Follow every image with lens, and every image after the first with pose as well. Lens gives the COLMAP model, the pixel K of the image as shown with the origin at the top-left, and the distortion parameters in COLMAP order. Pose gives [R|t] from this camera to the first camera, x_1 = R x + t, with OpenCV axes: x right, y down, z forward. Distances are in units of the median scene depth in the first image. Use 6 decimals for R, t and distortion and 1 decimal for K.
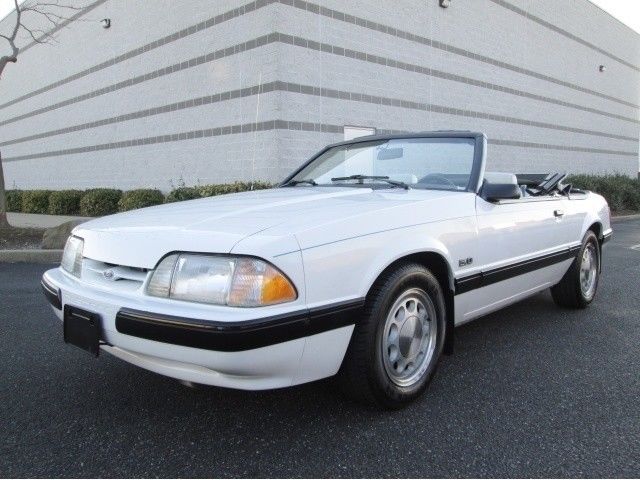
lens RADIAL K [[537.0, 0, 320.0], [0, 537.0, 240.0], [0, 0, 1]] dist [-0.051157, 0.016890]
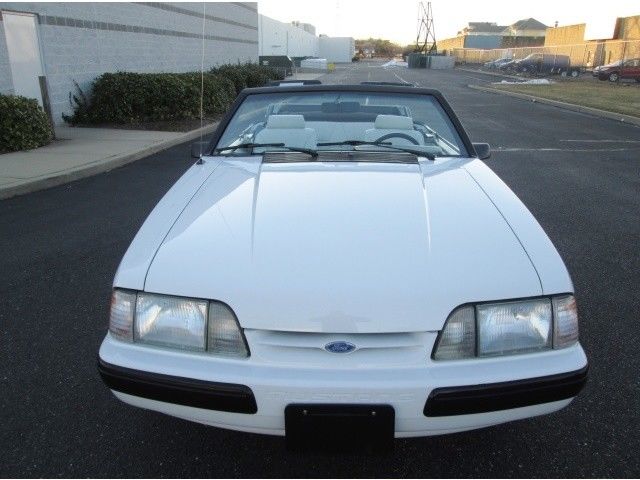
lens RADIAL K [[540.3, 0, 320.0], [0, 540.3, 240.0], [0, 0, 1]] dist [-0.046663, 0.012869]
pose [[0.758711, -0.193864, 0.621912, -0.151037], [0.056043, 0.970577, 0.234179, -0.045598], [-0.649013, -0.142820, 0.747252, 0.083536]]
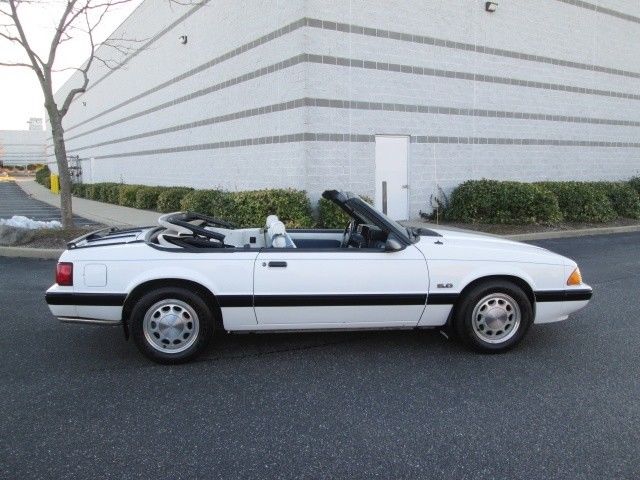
lens RADIAL K [[540.3, 0, 320.0], [0, 540.3, 240.0], [0, 0, 1]] dist [-0.046663, 0.012869]
pose [[0.976911, 0.031909, -0.211251, 0.177435], [-0.025966, 0.999187, 0.030848, -0.034609], [0.212063, -0.024650, 0.976945, -0.083314]]
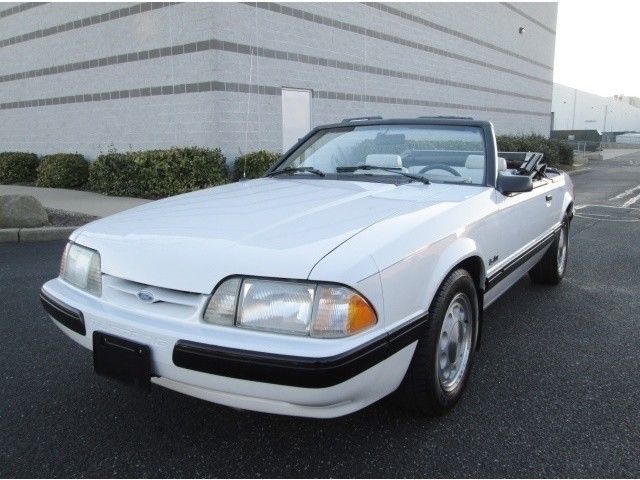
lens RADIAL K [[540.3, 0, 320.0], [0, 540.3, 240.0], [0, 0, 1]] dist [-0.046663, 0.012869]
pose [[0.988028, -0.026686, 0.151950, -0.042416], [0.014393, 0.996575, 0.081435, -0.017517], [-0.153603, -0.078273, 0.985028, 0.012320]]
